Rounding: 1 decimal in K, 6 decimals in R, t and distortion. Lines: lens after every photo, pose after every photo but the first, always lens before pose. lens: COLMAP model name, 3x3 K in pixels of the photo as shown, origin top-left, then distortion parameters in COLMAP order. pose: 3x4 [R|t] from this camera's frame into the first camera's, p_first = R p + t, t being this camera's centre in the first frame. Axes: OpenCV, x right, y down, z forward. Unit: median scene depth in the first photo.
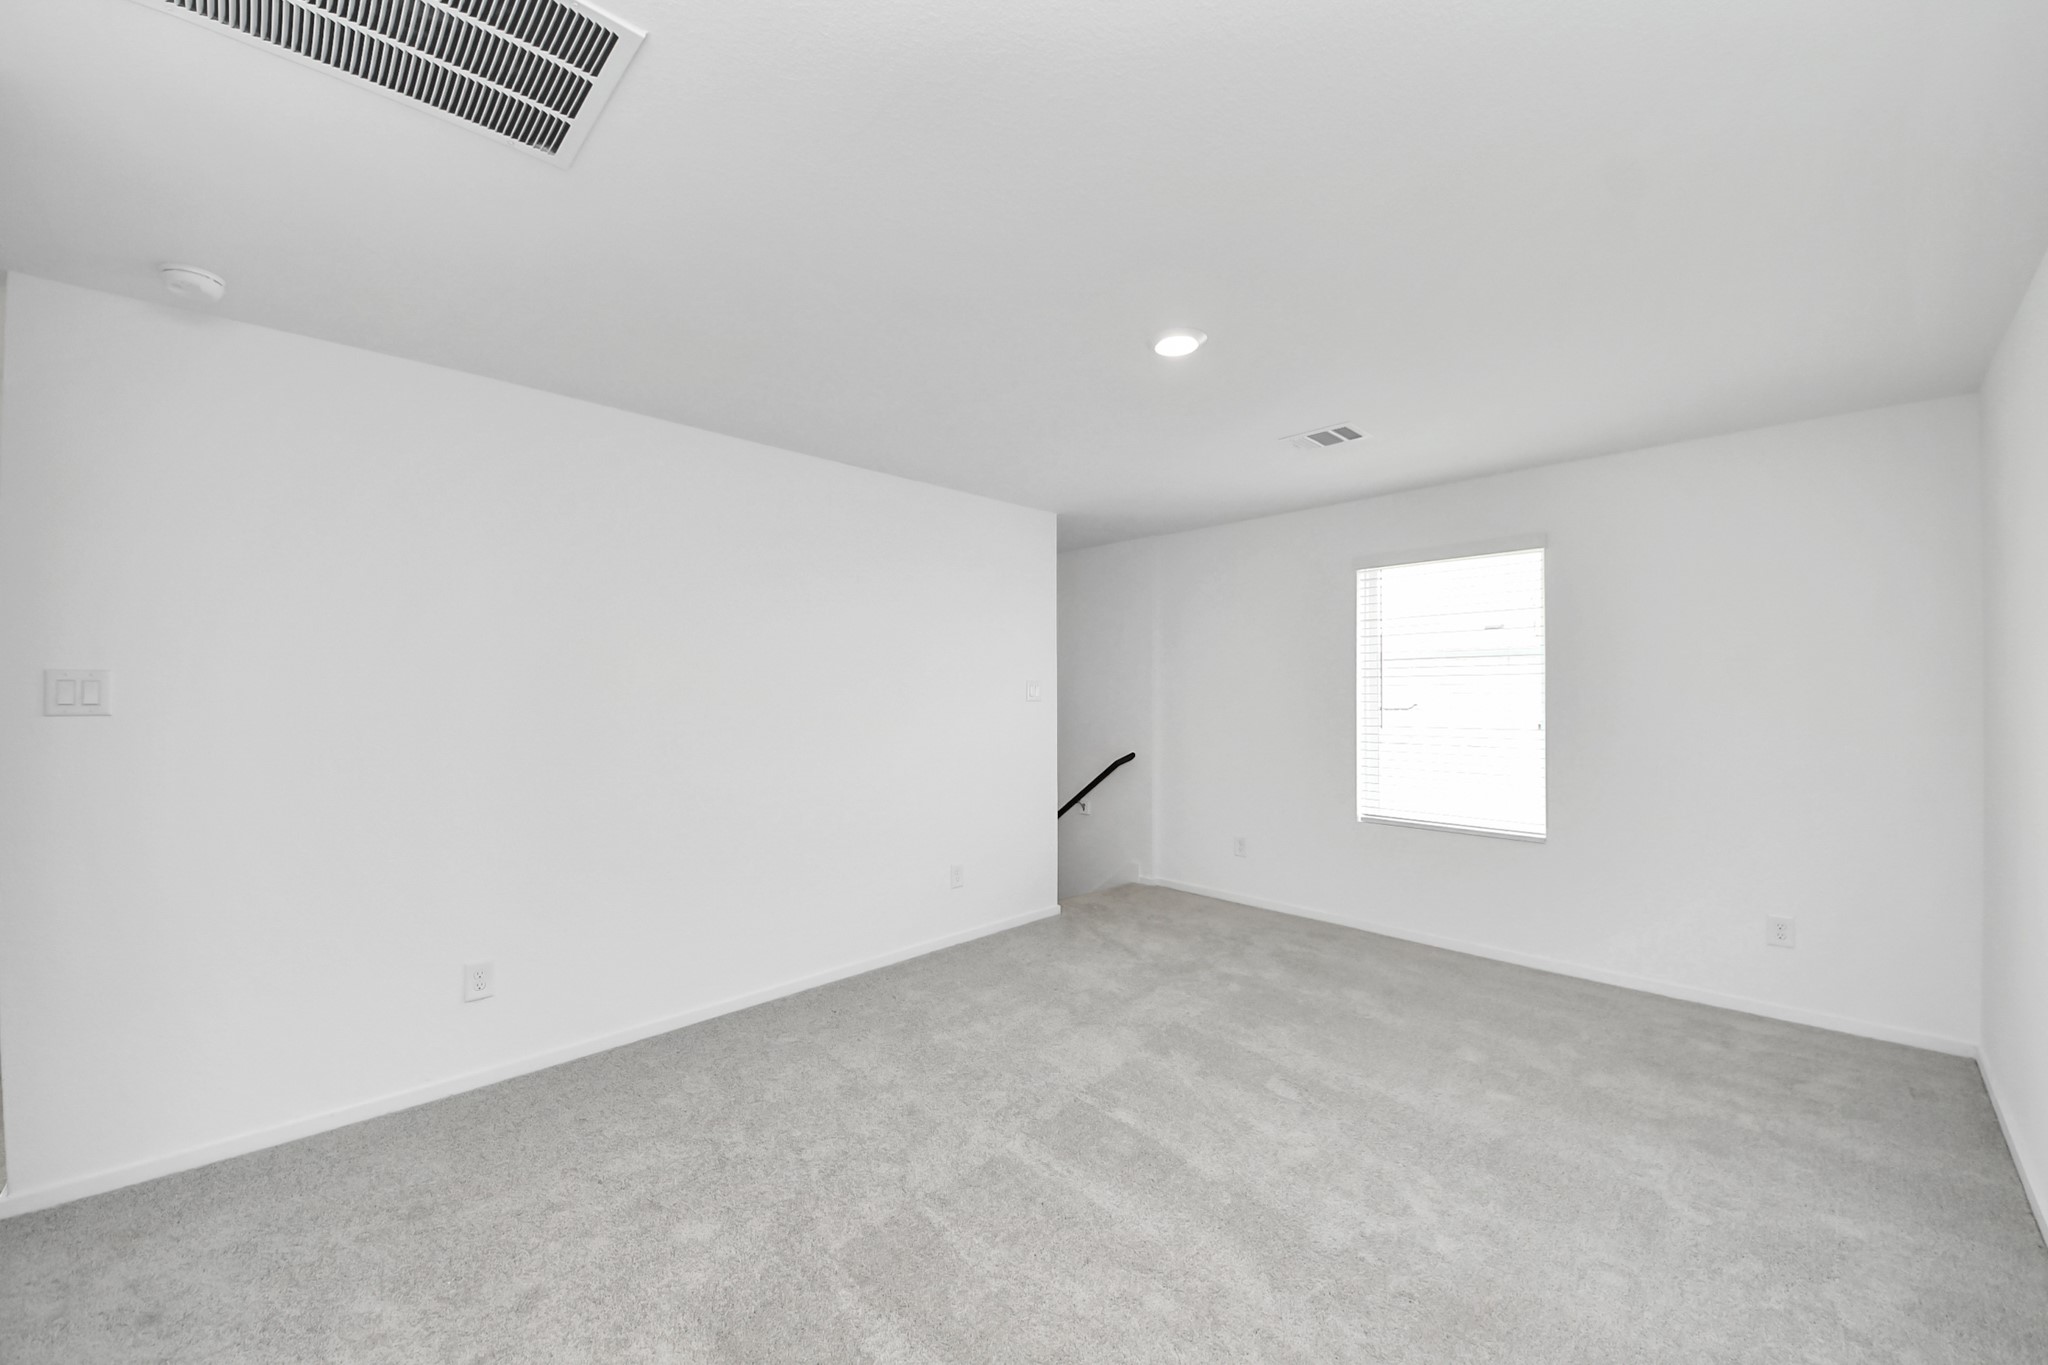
lens RADIAL K [[794.3, 0, 972.1], [0, 794.3, 694.2], [0, 0, 1]] dist [0.064466, 0.000100]
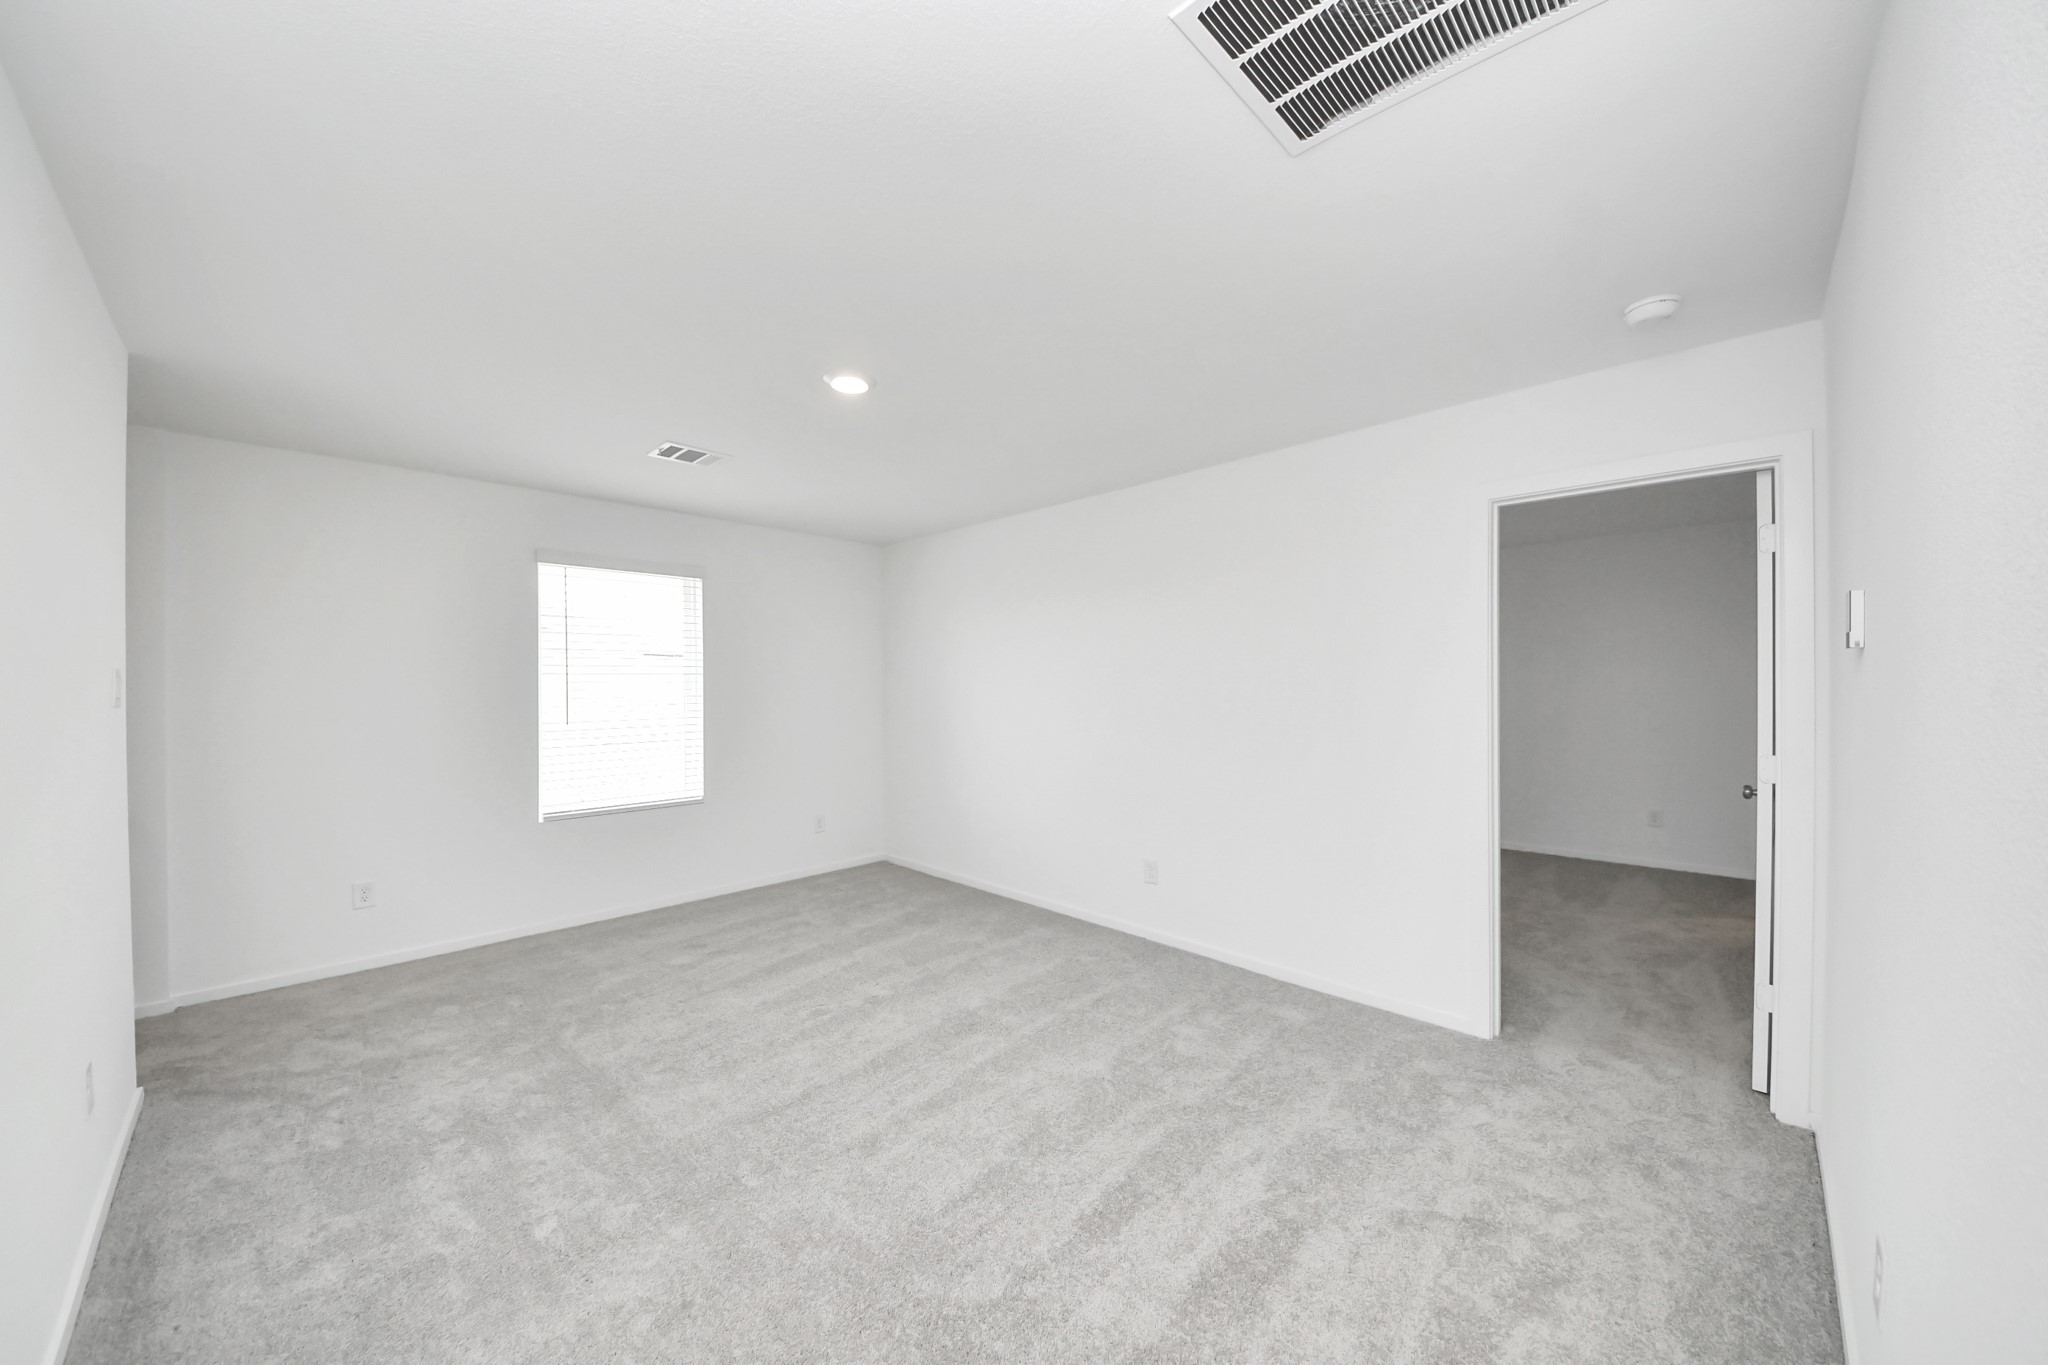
lens RADIAL K [[719.8, 0, 1081.1], [0, 719.8, 690.0], [0, 0, 1]] dist [0.009958, -0.006864]
pose [[-0.085502, 0.000110, 0.996338, -0.504475], [0.004975, 0.999988, 0.000316, 0.002077], [-0.996326, 0.004984, -0.085501, 0.492714]]
